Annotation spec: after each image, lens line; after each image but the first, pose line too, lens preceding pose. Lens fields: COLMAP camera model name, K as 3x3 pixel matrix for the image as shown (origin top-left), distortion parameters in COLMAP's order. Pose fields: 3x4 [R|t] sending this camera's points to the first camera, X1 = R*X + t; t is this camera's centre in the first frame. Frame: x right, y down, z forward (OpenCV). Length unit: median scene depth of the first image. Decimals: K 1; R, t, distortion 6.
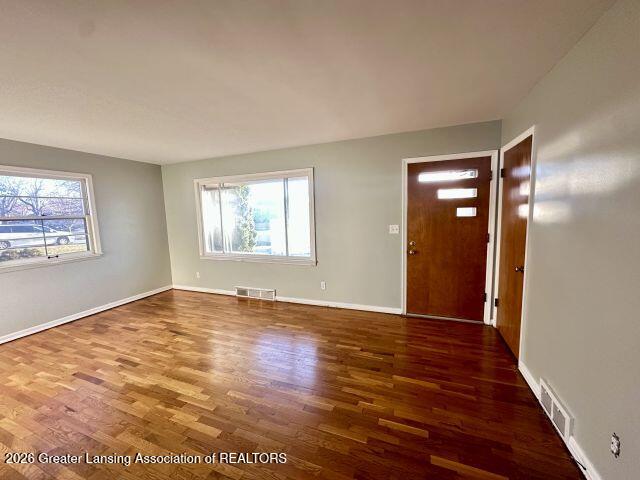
lens RADIAL K [[255.2, 0, 320.0], [0, 255.2, 240.0], [0, 0, 1]] dist [0.000502, 0.000614]
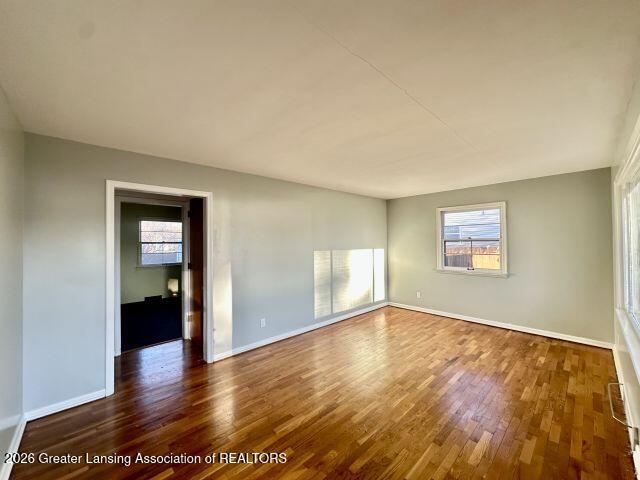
lens RADIAL K [[255.2, 0, 320.0], [0, 255.2, 240.0], [0, 0, 1]] dist [0.000502, 0.000614]
pose [[-0.422140, 0.024940, -0.906187, 0.502891], [-0.085458, 0.994075, 0.067169, -0.109340], [0.902493, 0.105796, -0.417508, 0.861502]]
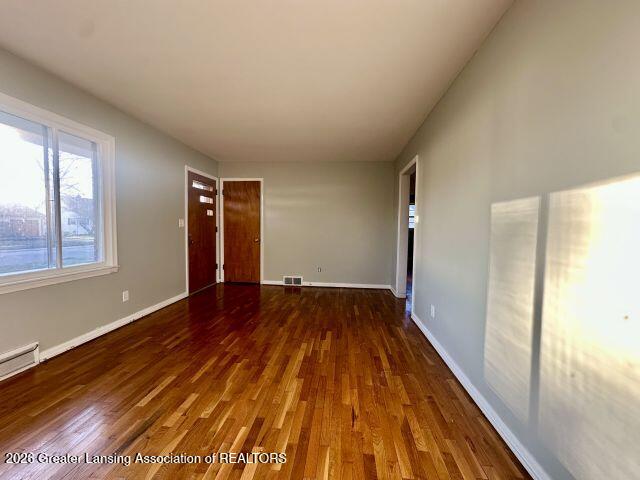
lens RADIAL K [[255.2, 0, 320.0], [0, 255.2, 240.0], [0, 0, 1]] dist [0.000502, 0.000614]
pose [[-0.280154, -0.019250, 0.959762, -1.005423], [0.105949, 0.993071, 0.050844, 0.042122], [-0.954091, 0.115929, -0.276173, 0.744937]]
